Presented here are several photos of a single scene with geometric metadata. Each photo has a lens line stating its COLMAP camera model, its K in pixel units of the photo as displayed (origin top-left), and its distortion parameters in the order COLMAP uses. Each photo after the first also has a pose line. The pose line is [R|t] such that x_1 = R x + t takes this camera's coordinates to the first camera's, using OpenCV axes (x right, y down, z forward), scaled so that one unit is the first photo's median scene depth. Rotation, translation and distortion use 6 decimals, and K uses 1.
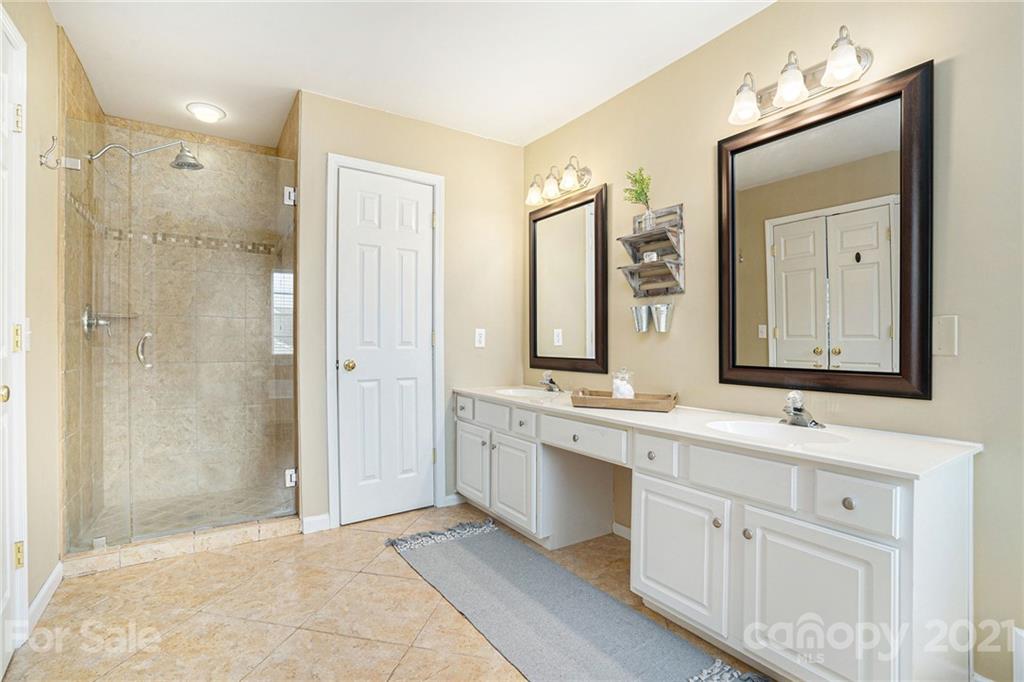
lens RADIAL K [[482.0, 0, 505.5], [0, 482.0, 333.8], [0, 0, 1]] dist [-0.021676, 0.000045]
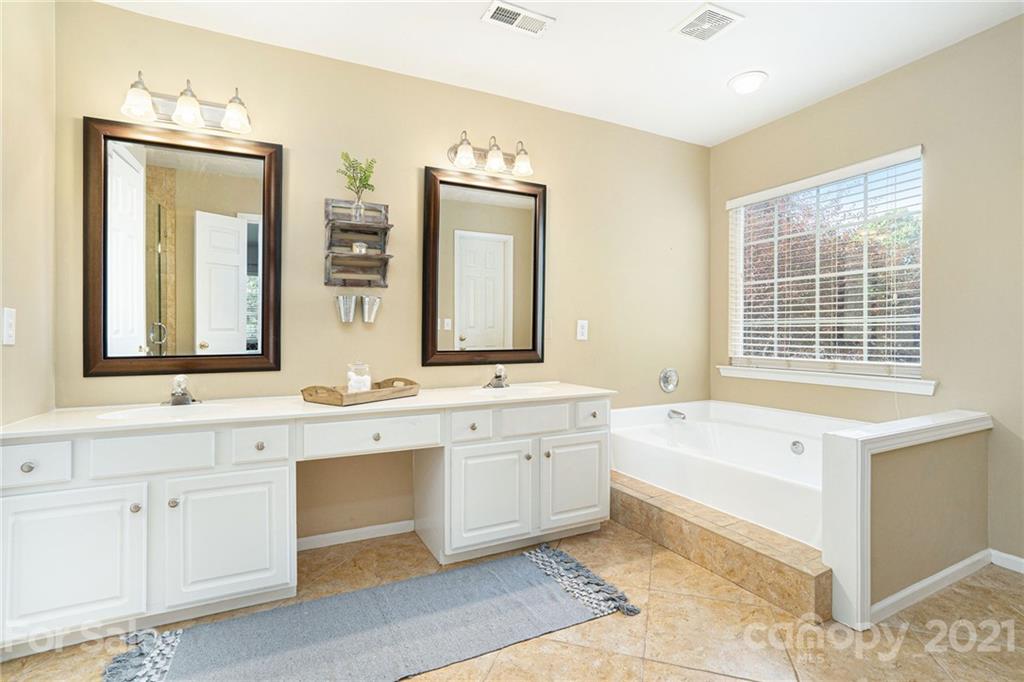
lens RADIAL K [[482.0, 0, 505.5], [0, 482.0, 333.8], [0, 0, 1]] dist [-0.021676, 0.000045]
pose [[0.109668, -0.002513, 0.993965, -0.712881], [-0.017050, 0.999845, 0.004409, 0.010724], [-0.993822, -0.017431, 0.109609, 0.634591]]
